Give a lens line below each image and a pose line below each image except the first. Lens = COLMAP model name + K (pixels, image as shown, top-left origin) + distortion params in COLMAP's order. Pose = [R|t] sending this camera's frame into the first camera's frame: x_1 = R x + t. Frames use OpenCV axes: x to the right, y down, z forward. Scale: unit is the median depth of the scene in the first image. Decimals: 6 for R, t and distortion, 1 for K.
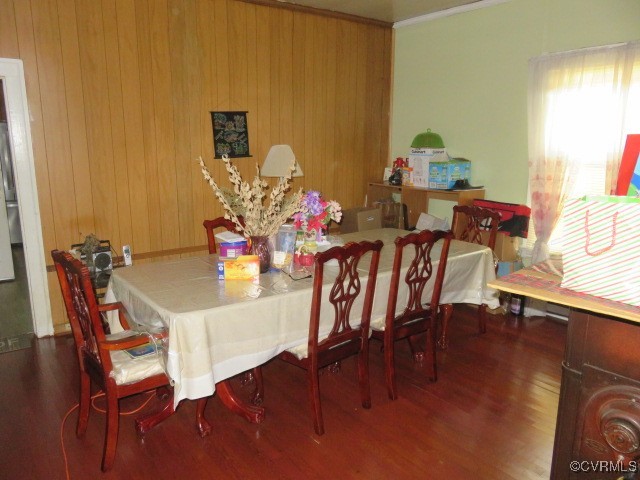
lens RADIAL K [[475.9, 0, 321.3], [0, 475.9, 242.1], [0, 0, 1]] dist [-0.007502, -0.005143]
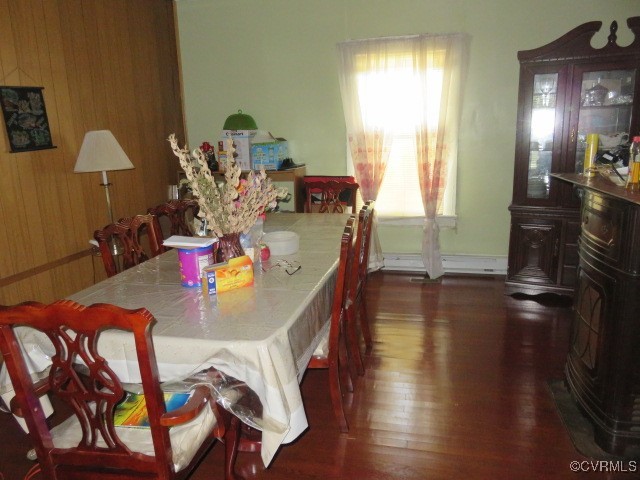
lens RADIAL K [[475.9, 0, 321.3], [0, 475.9, 242.1], [0, 0, 1]] dist [-0.007502, -0.005143]
pose [[0.775000, -0.176262, 0.606883, -0.315584], [0.165409, 0.983415, 0.074391, -0.020256], [-0.609930, 0.042731, 0.791302, 0.161645]]
